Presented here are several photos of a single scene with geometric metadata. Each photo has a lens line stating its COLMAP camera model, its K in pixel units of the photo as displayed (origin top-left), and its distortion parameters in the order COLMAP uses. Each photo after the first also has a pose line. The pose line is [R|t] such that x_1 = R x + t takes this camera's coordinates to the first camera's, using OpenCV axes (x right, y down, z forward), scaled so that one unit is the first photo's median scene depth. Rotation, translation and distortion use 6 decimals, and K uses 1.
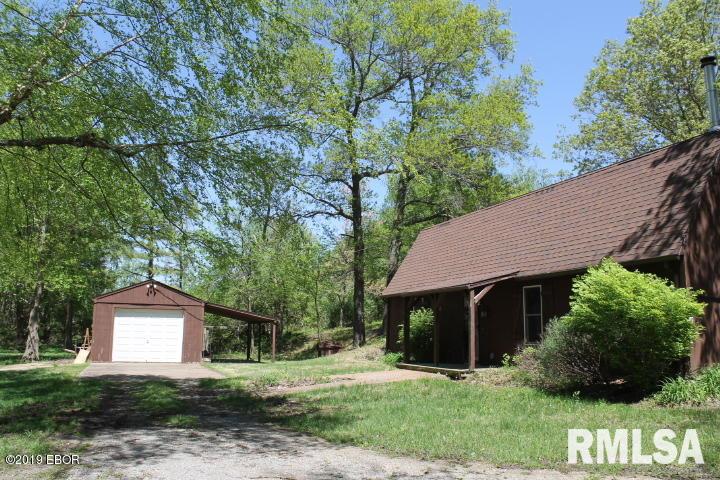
lens RADIAL K [[614.4, 0, 360.0], [0, 614.4, 240.0], [0, 0, 1]] dist [-0.083128, 0.001768]
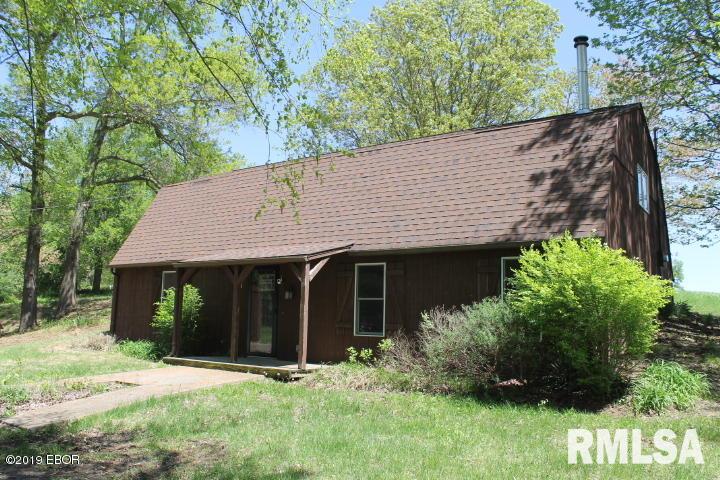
lens RADIAL K [[614.4, 0, 360.0], [0, 614.4, 240.0], [0, 0, 1]] dist [-0.083128, 0.001768]
pose [[0.832103, 0.091273, 0.547059, -0.180633], [-0.102866, 0.994650, -0.009487, 0.053992], [-0.544999, -0.048380, 0.837040, 0.328139]]
